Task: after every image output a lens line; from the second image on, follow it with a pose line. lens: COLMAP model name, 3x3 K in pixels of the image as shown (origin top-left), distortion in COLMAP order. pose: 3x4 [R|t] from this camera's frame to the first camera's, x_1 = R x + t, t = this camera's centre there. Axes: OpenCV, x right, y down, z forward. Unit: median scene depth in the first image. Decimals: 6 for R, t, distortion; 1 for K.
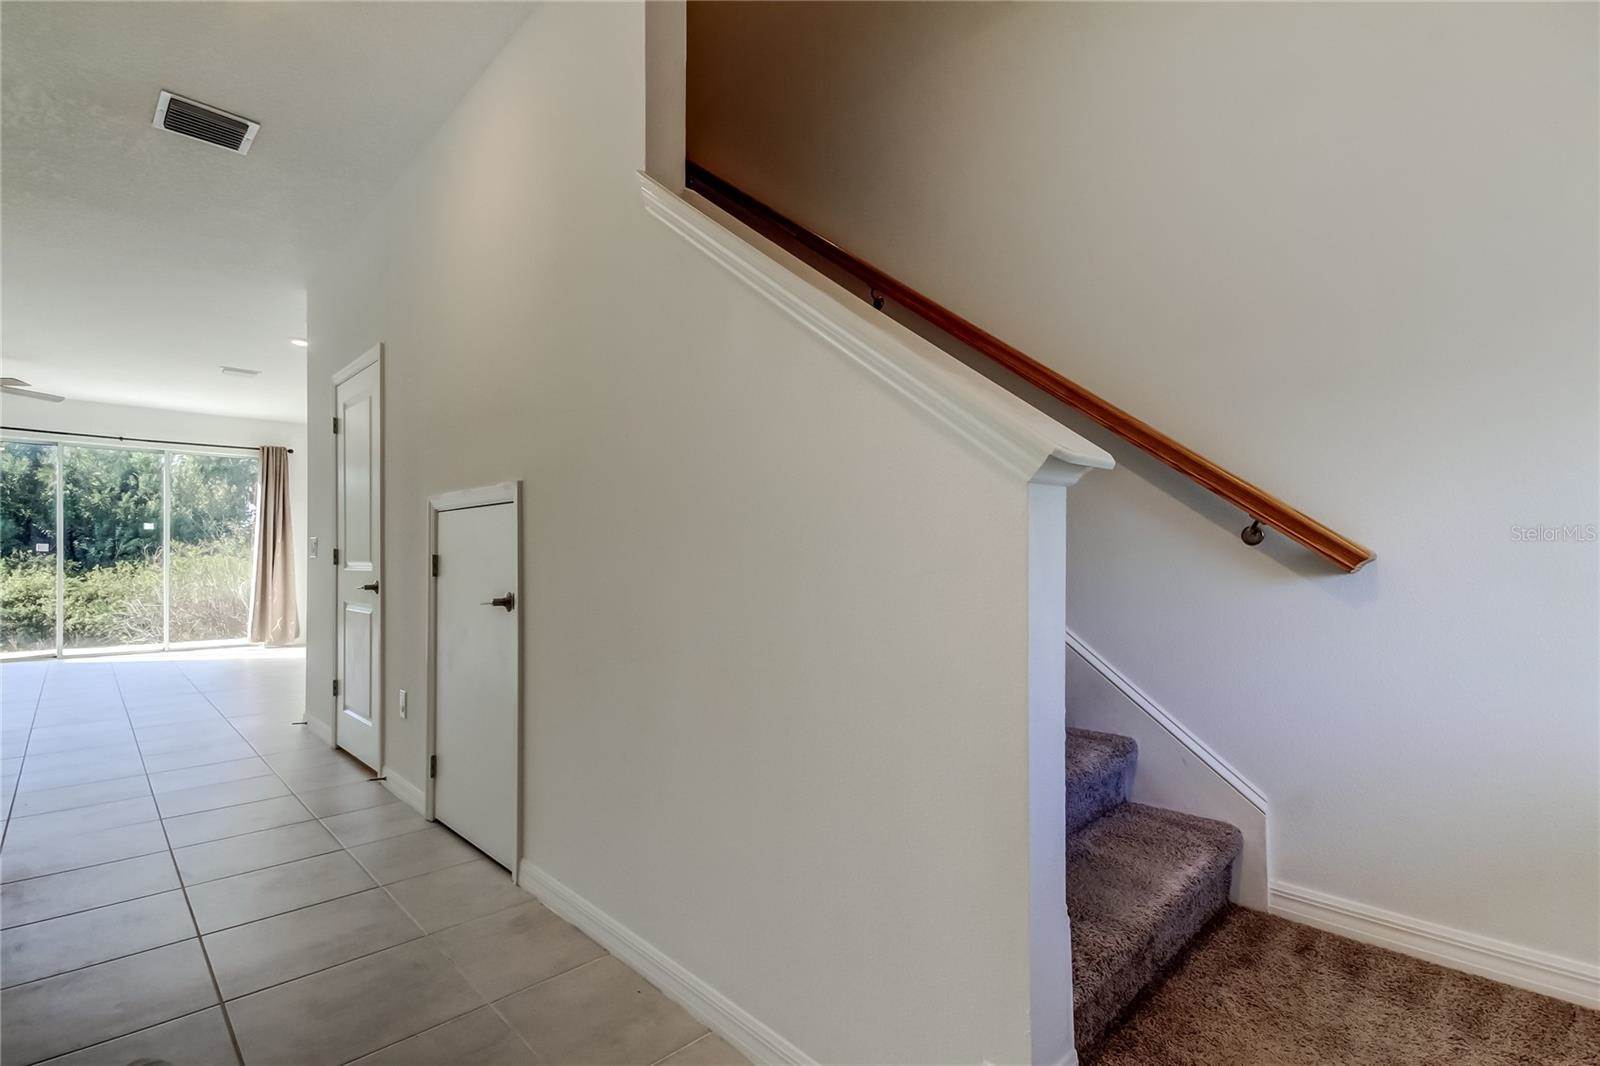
lens RADIAL K [[728.4, 0, 848.9], [0, 728.4, 554.5], [0, 0, 1]] dist [0.000539, -0.010337]
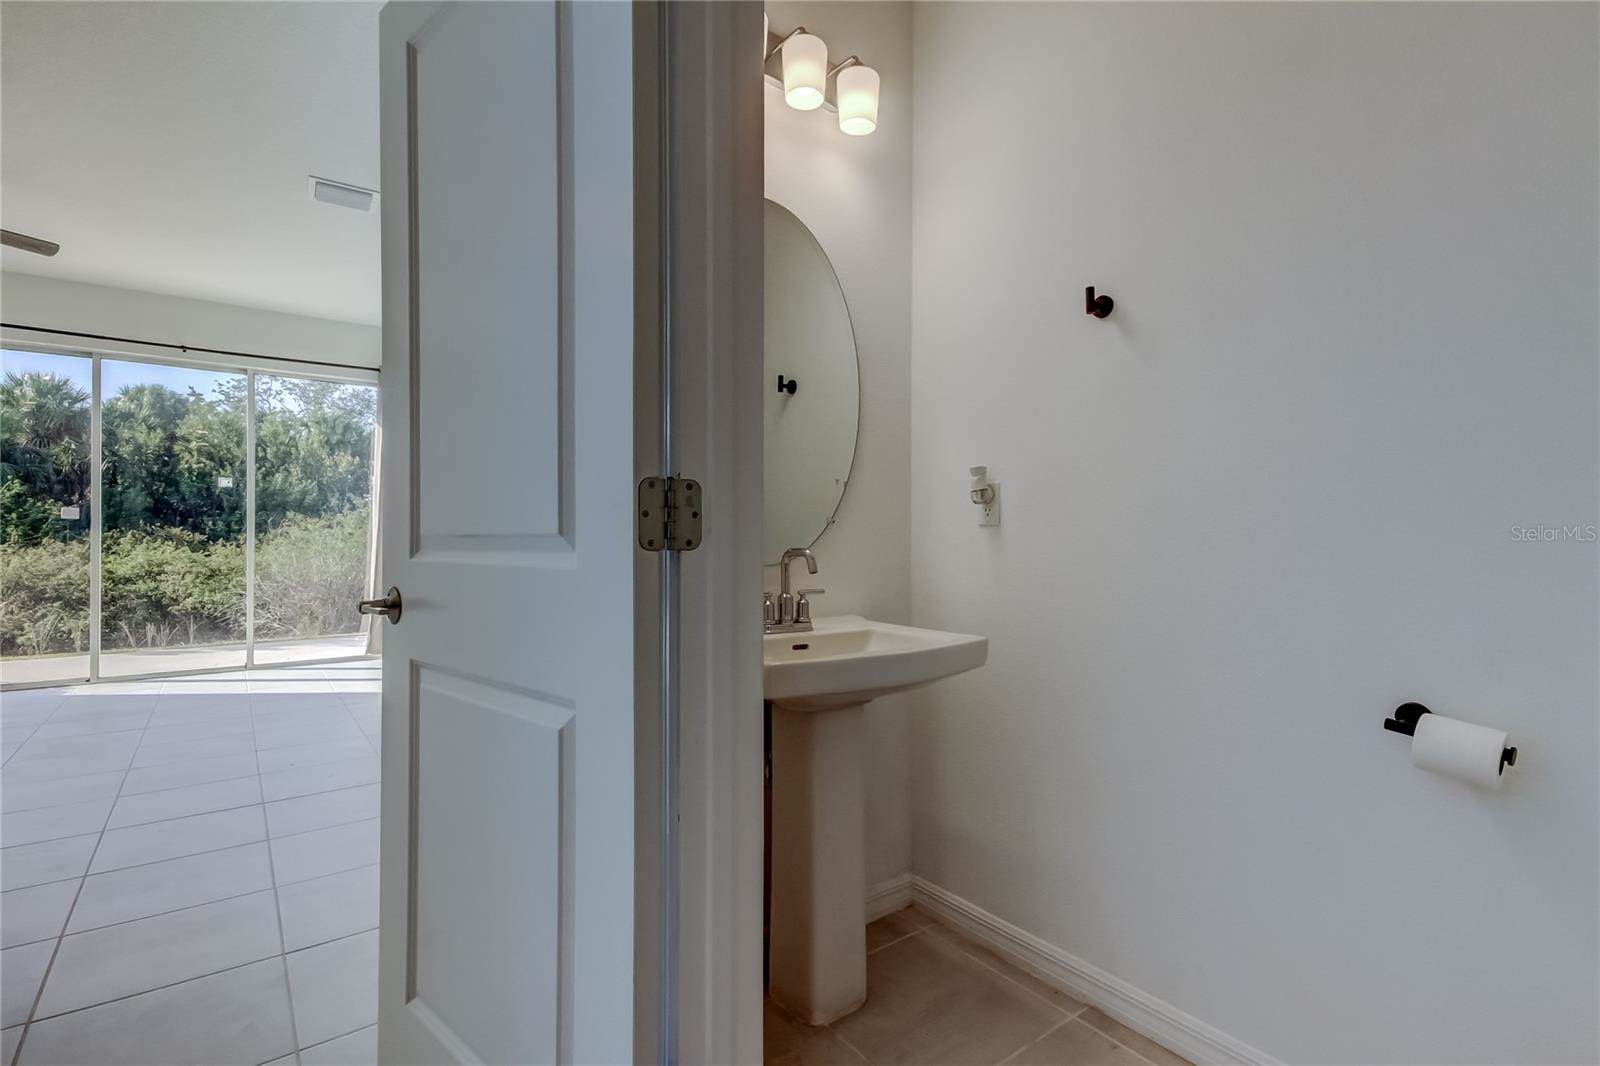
lens RADIAL K [[745.6, 0, 838.7], [0, 745.6, 531.6], [0, 0, 1]] dist [0.001257, -0.006058]
pose [[0.991257, 0.002958, -0.131915, -0.109926], [-0.002769, 0.999995, 0.001618, 0.001233], [0.131920, -0.001238, 0.991260, 0.136114]]
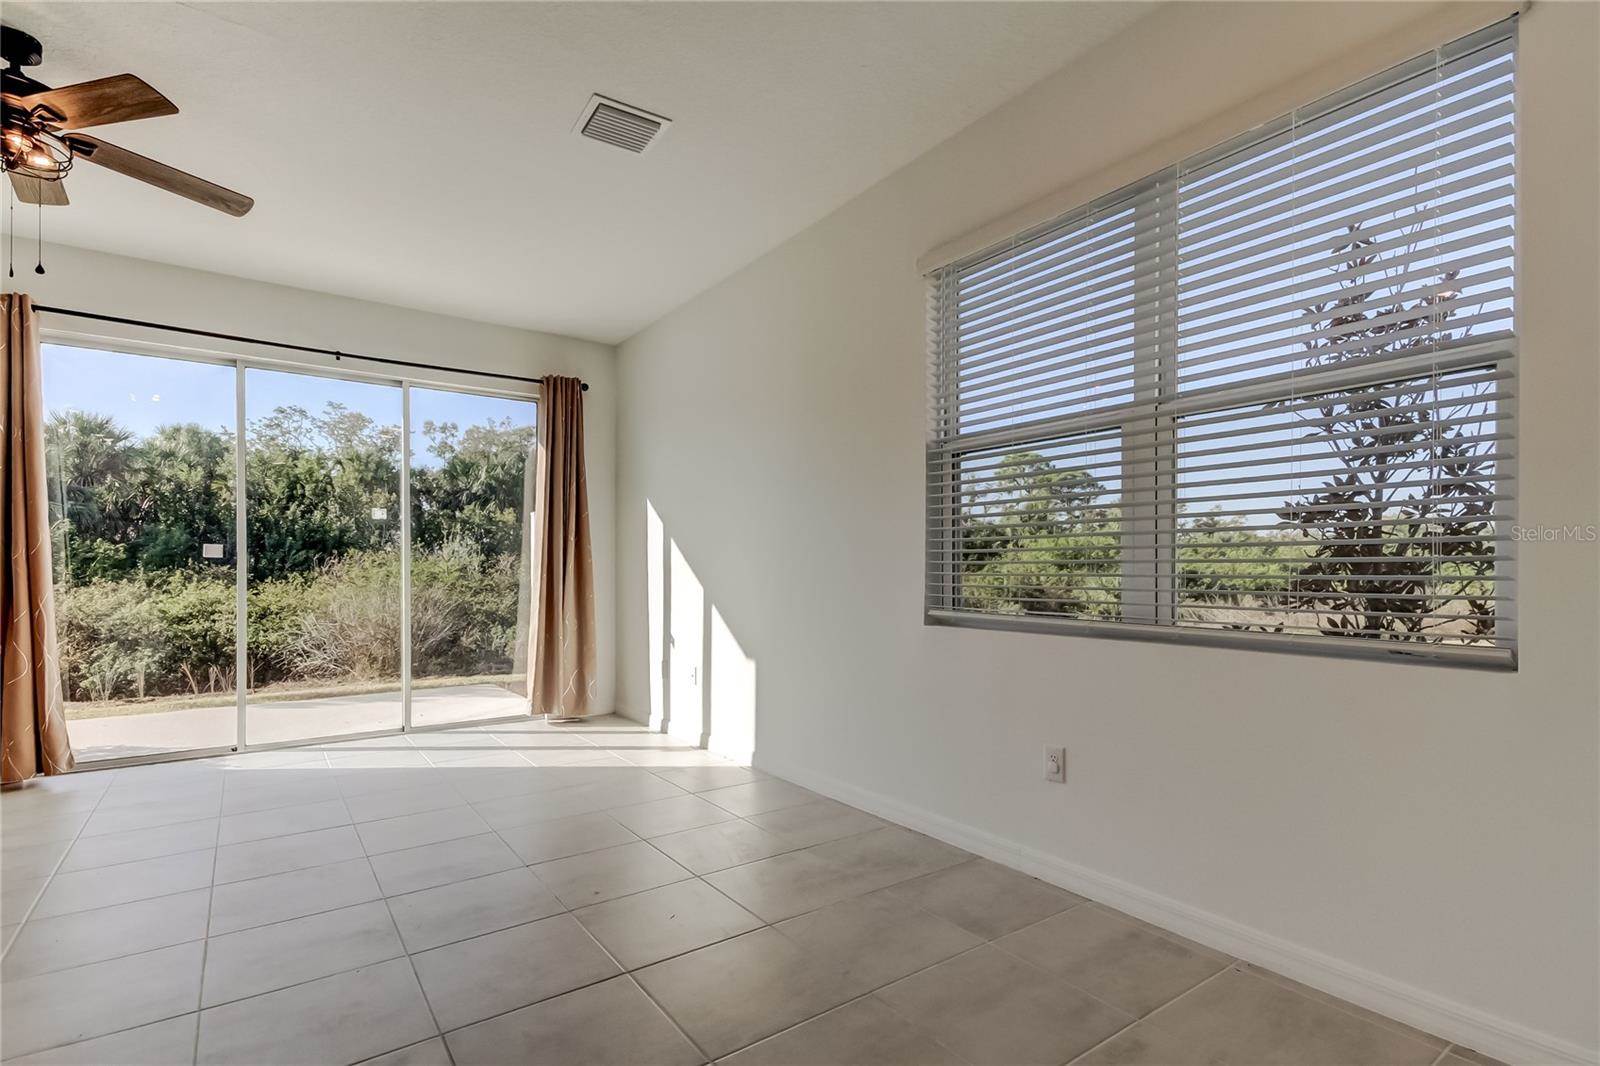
lens RADIAL K [[754.4, 0, 799.6], [0, 754.4, 567.6], [0, 0, 1]] dist [0.010609, -0.000185]
pose [[0.982060, -0.001748, -0.188562, -0.183624], [0.002375, 0.999992, 0.003098, 0.000801], [0.188555, -0.003490, 0.982056, 0.164281]]
